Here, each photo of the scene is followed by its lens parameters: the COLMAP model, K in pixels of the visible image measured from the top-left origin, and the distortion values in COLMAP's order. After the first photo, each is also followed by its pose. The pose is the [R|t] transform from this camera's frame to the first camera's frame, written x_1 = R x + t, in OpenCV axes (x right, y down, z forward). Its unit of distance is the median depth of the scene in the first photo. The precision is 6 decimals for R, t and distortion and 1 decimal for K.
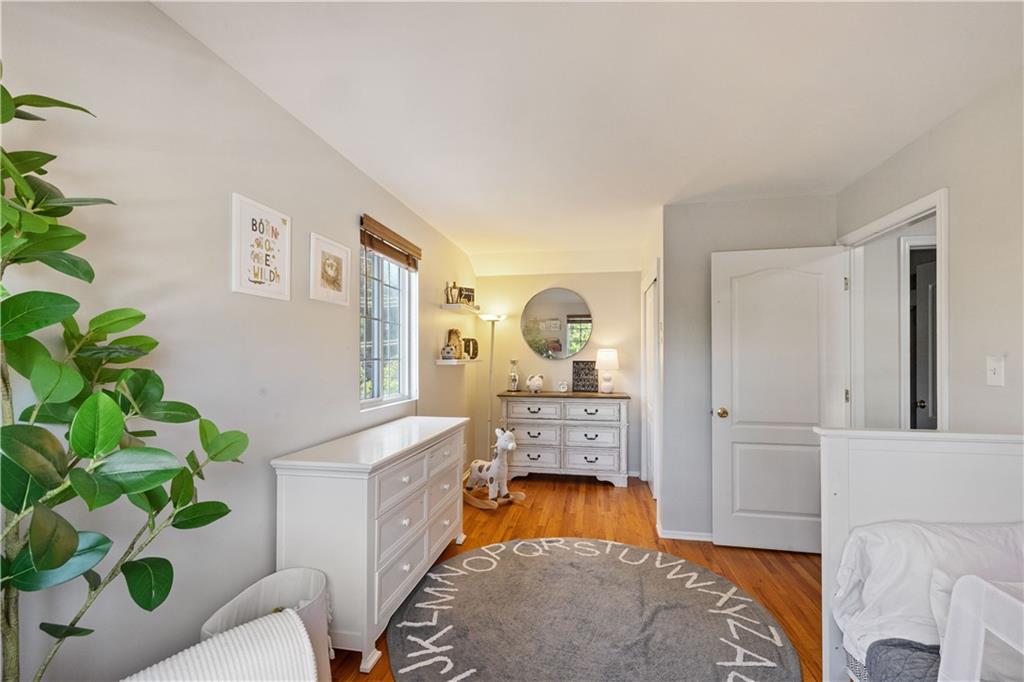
lens RADIAL K [[444.2, 0, 509.6], [0, 444.2, 349.7], [0, 0, 1]] dist [0.001558, 0.000463]
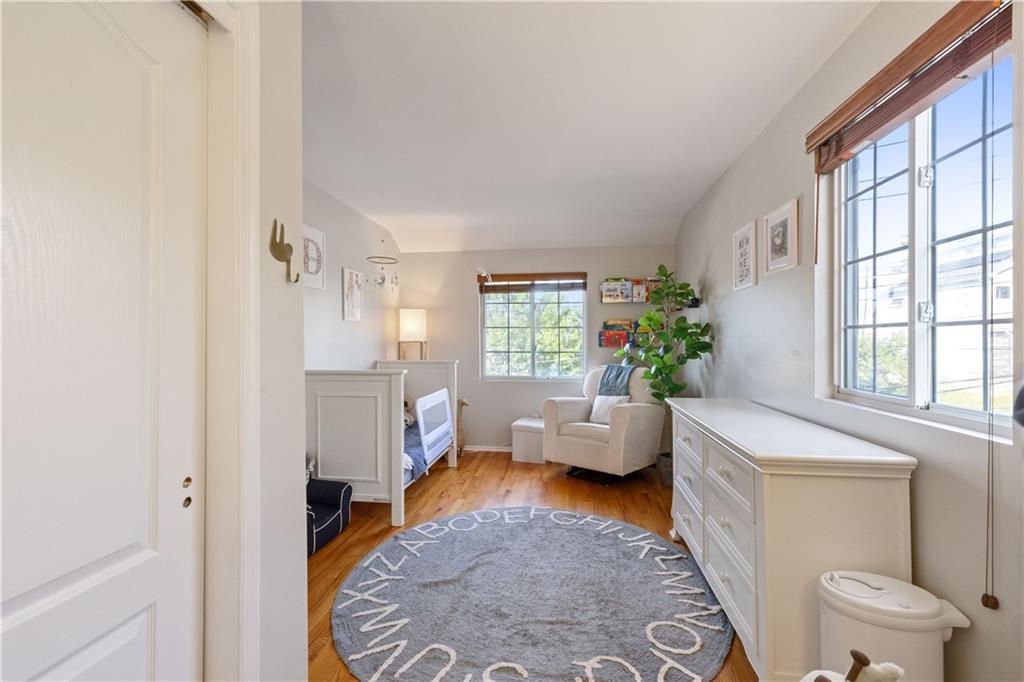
lens RADIAL K [[444.2, 0, 512.5], [0, 444.2, 342.9], [0, 0, 1]] dist [0.001558, 0.000463]
pose [[-0.997758, 0.006262, -0.066628, 0.236543], [0.007521, 0.999798, -0.018658, 0.063171], [0.066498, -0.019118, -0.997603, 1.832701]]
